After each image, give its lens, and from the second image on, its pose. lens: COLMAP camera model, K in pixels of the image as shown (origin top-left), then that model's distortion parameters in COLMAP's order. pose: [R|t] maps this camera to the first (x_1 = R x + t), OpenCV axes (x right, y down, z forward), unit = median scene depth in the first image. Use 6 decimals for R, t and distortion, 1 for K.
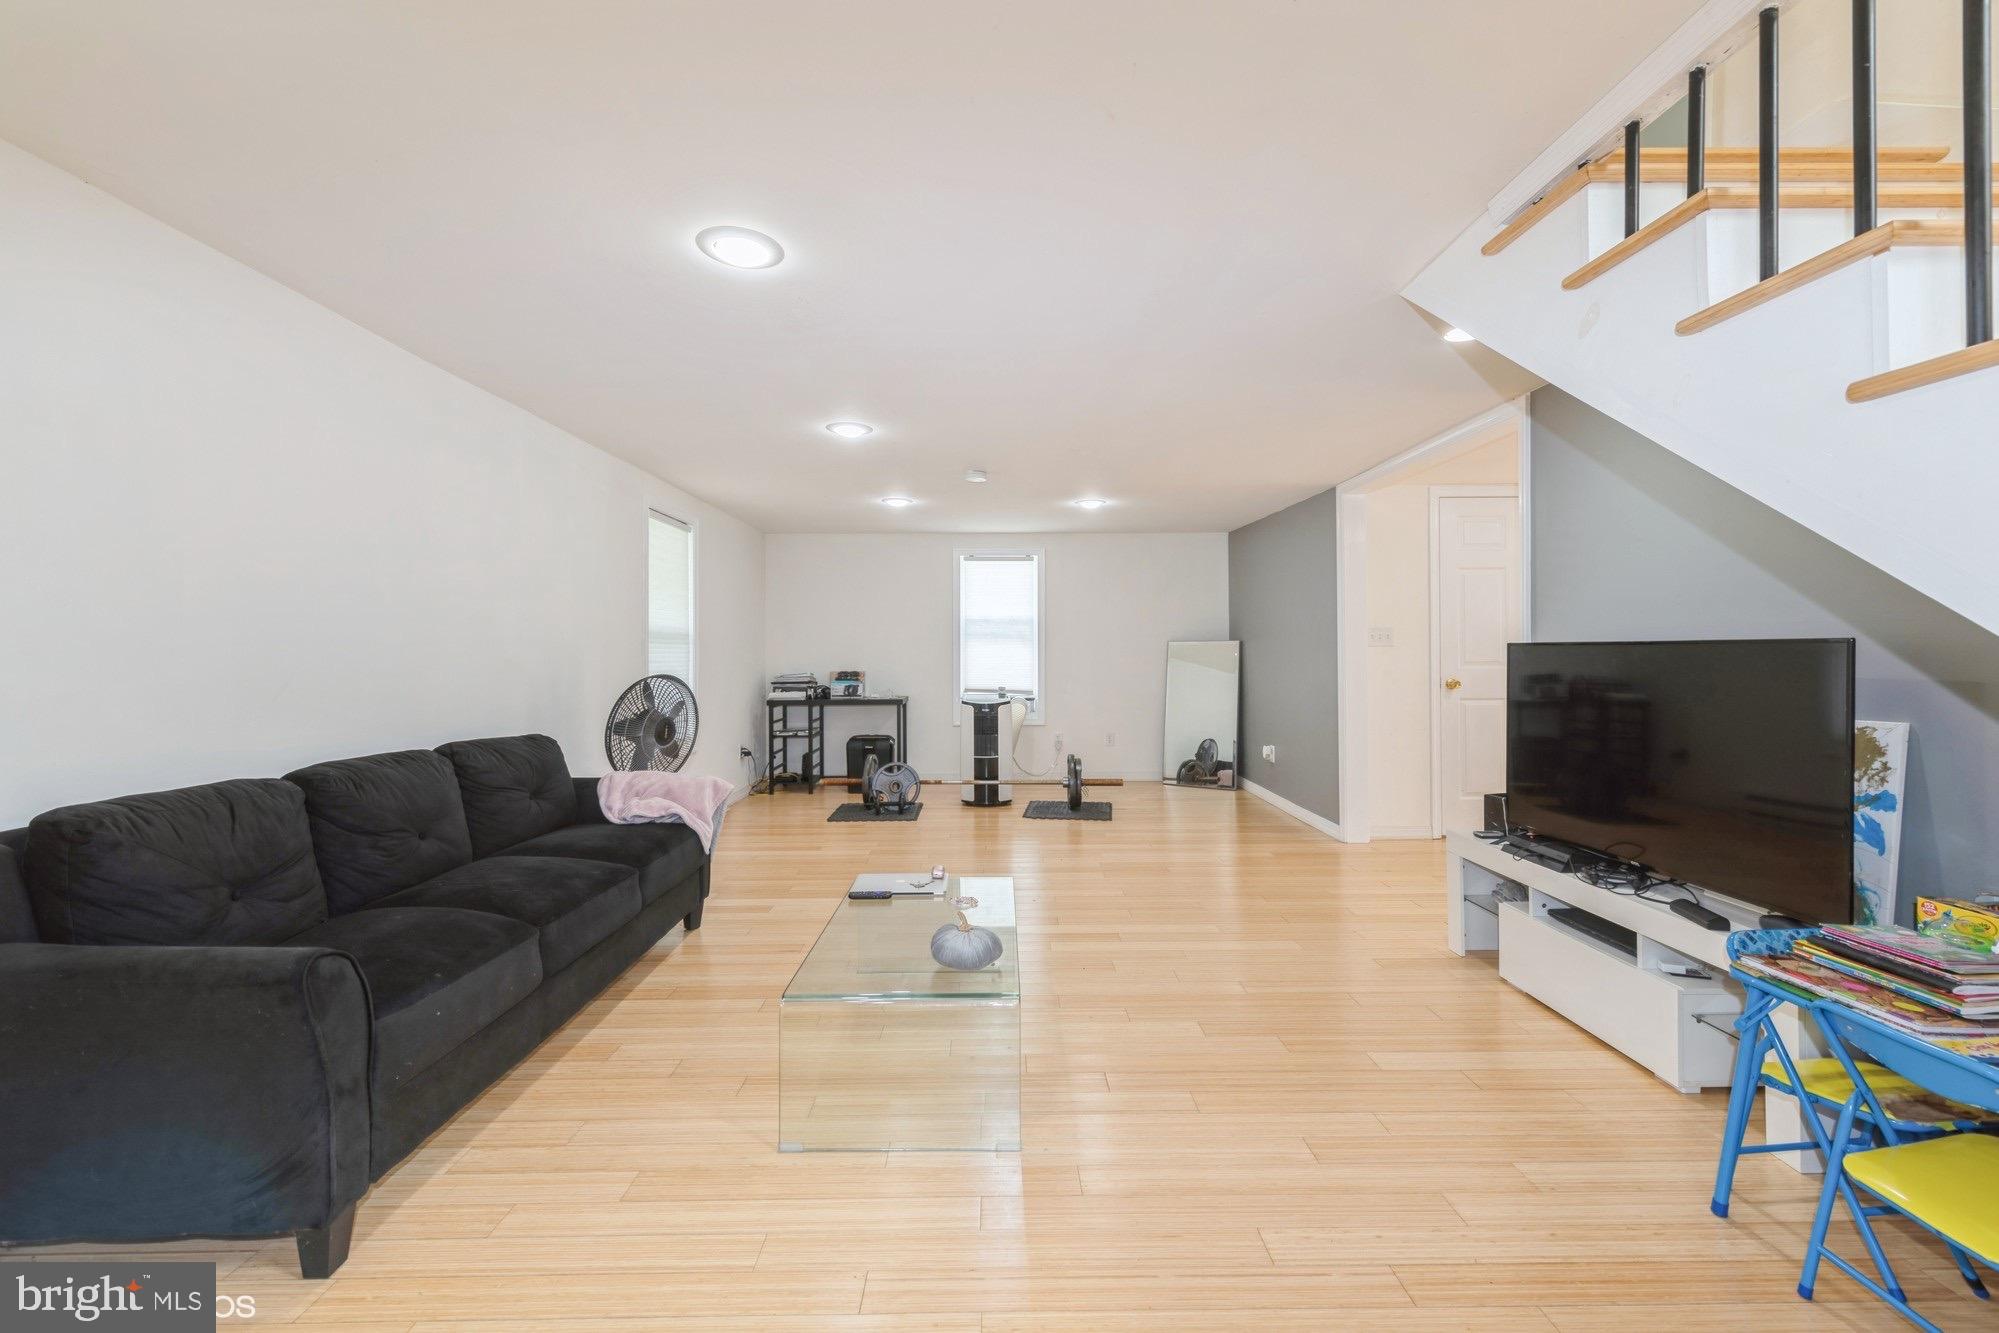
lens RADIAL K [[790.2, 0, 999.5], [0, 790.2, 666.5], [0, 0, 1]] dist [0.006660, -0.004496]
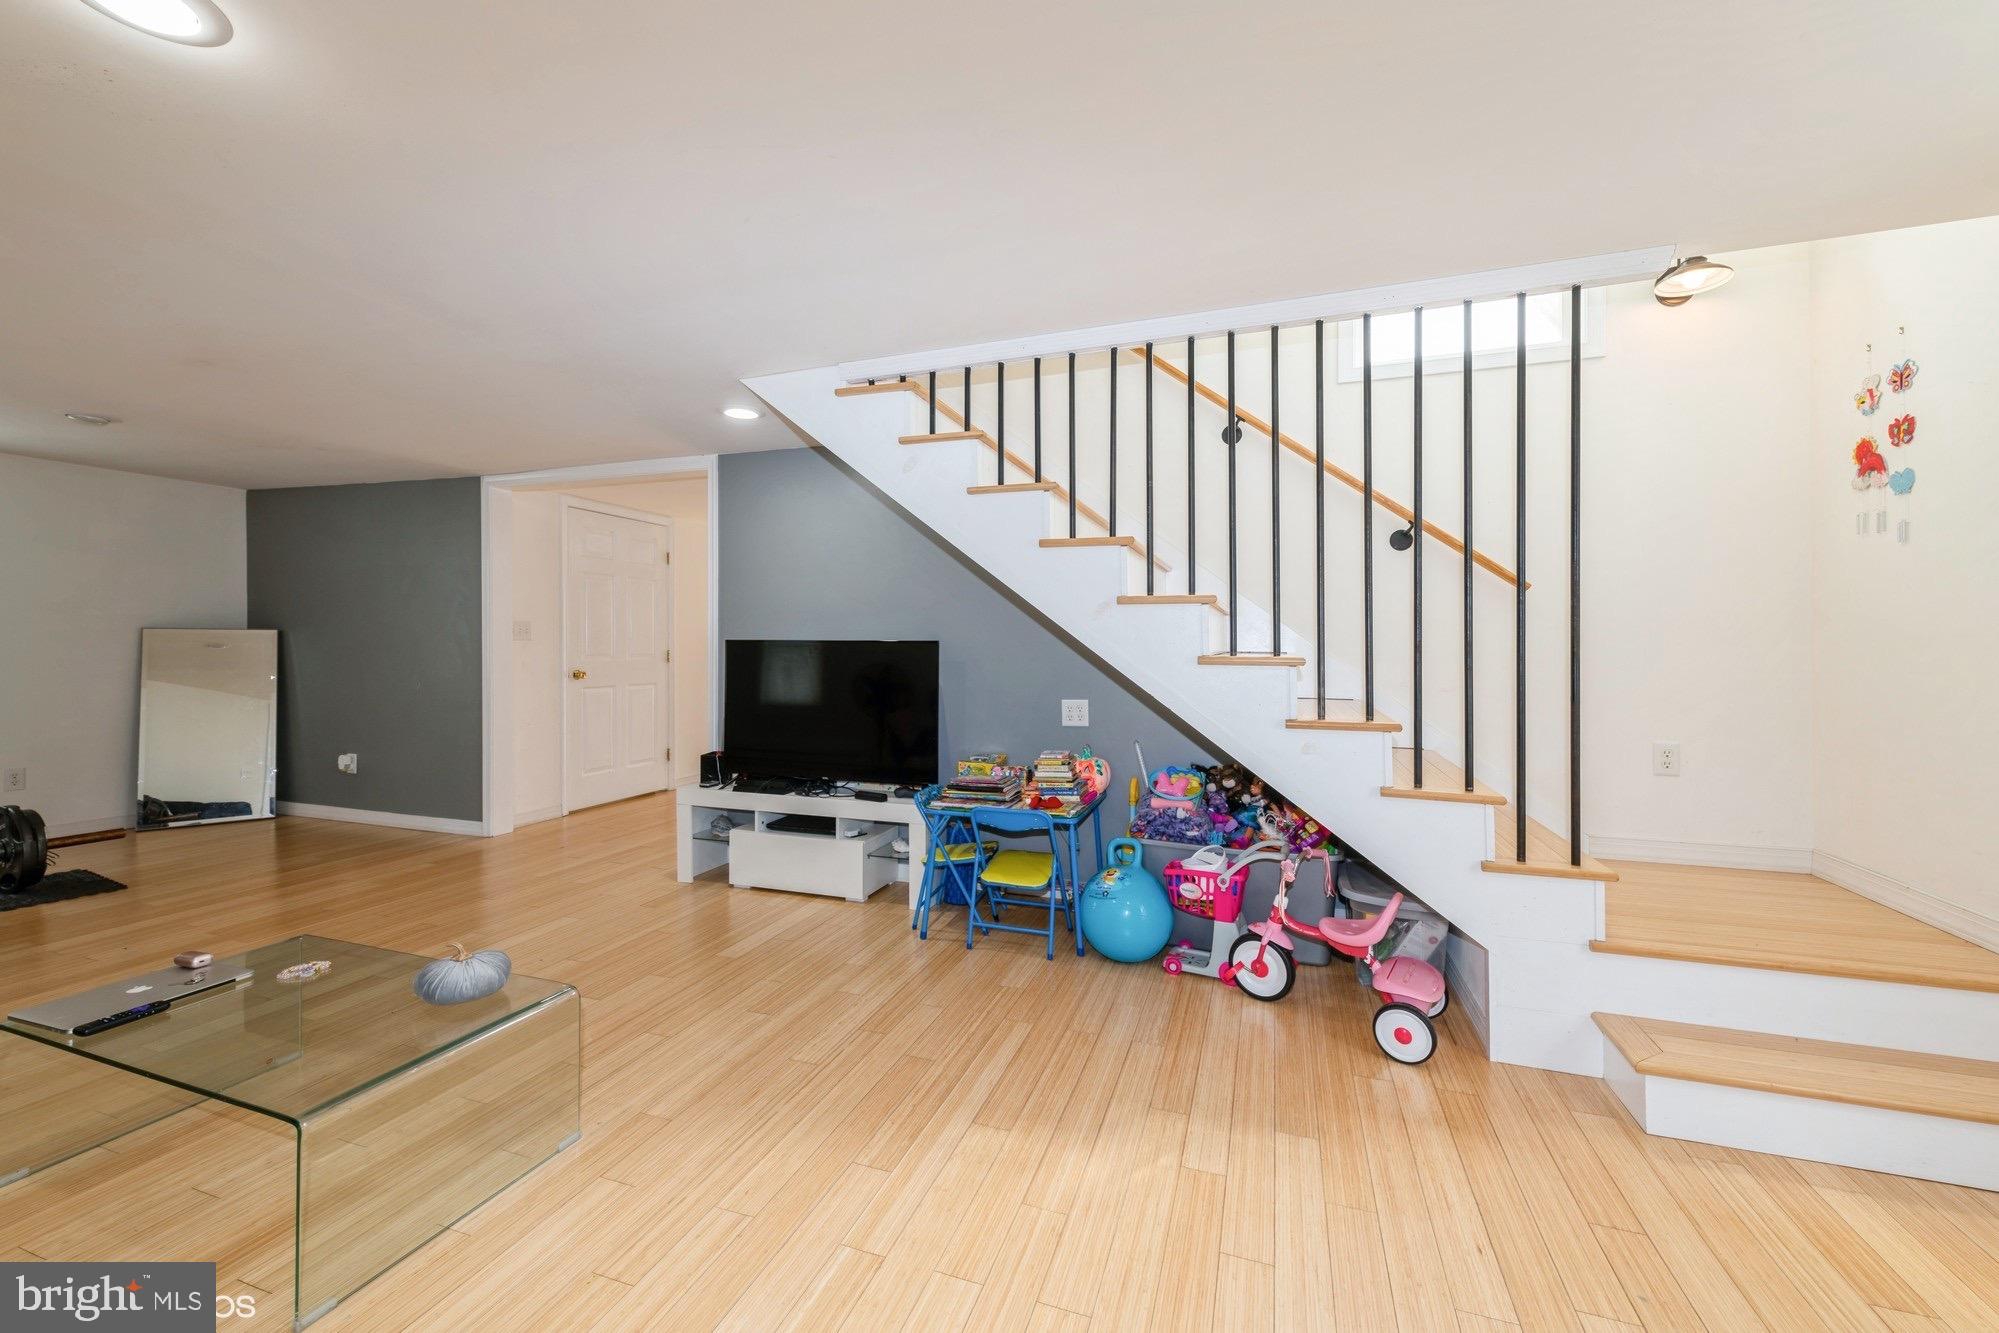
lens RADIAL K [[790.2, 0, 999.5], [0, 790.2, 666.5], [0, 0, 1]] dist [0.006660, -0.004496]
pose [[0.334517, -0.017625, 0.942225, -0.521614], [0.012572, 0.999820, 0.014239, 0.003098], [-0.942306, 0.007082, 0.334678, 0.110709]]
